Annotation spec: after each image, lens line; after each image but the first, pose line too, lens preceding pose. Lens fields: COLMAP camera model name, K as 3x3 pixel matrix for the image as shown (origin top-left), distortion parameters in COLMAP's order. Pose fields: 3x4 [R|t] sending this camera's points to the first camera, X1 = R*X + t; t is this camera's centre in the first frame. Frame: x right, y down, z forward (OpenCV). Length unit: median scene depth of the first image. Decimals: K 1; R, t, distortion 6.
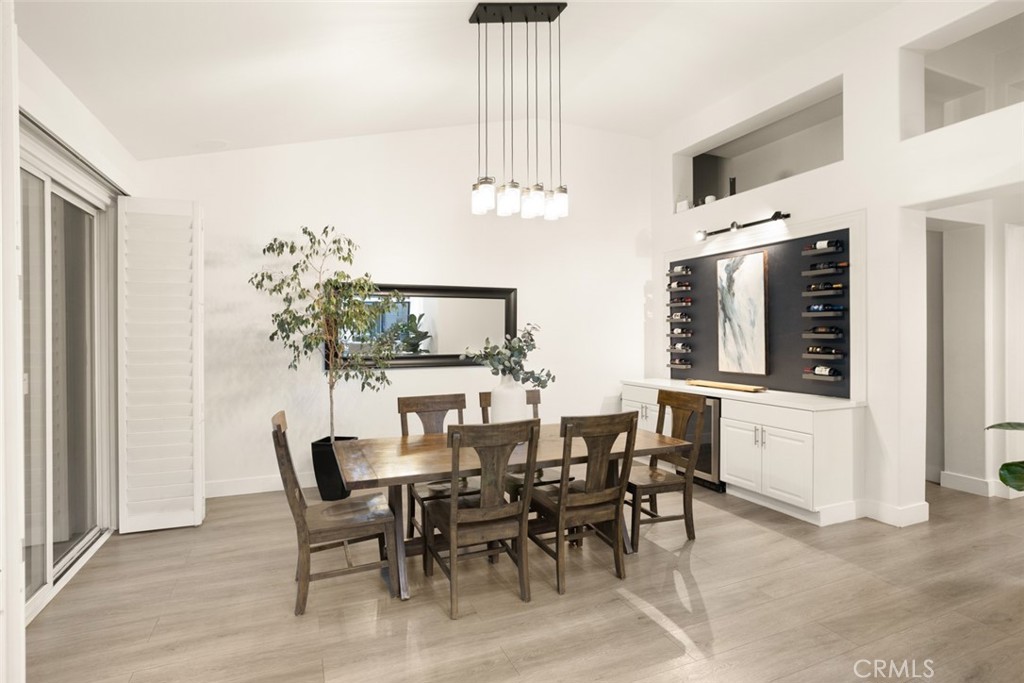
lens RADIAL K [[498.6, 0, 515.8], [0, 498.6, 331.1], [0, 0, 1]] dist [-0.025087, 0.010002]
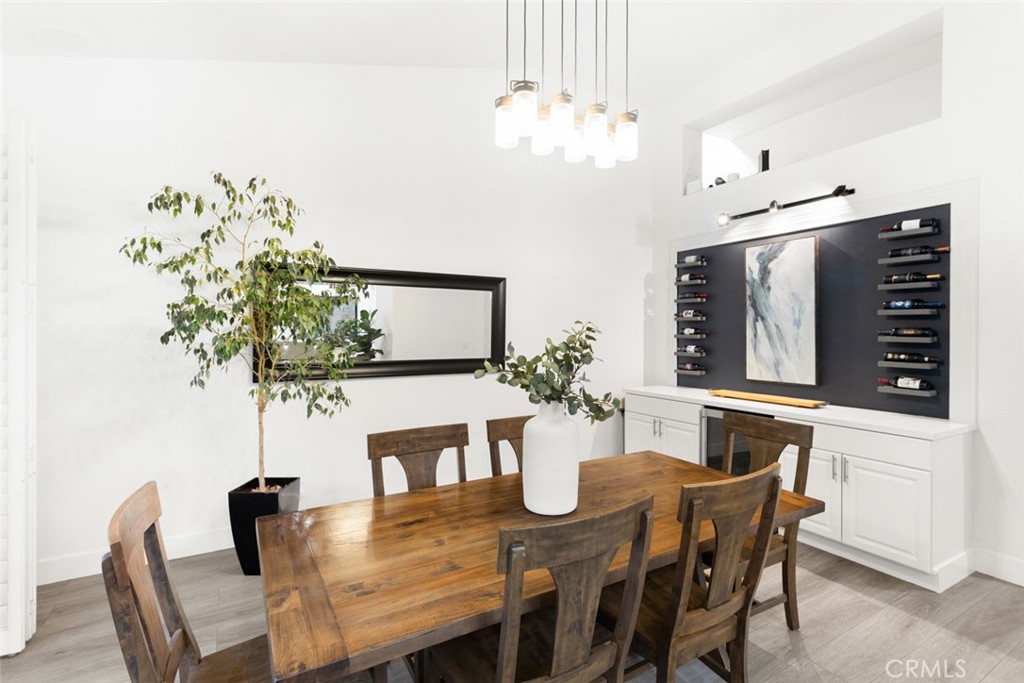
lens RADIAL K [[498.8, 0, 525.5], [0, 498.8, 330.9], [0, 0, 1]] dist [0.003252, 0.001729]
pose [[0.992915, 0.005929, 0.118676, -0.092605], [-0.006380, 0.999974, 0.003417, -0.002800], [-0.118653, -0.004150, 0.992927, 0.280351]]
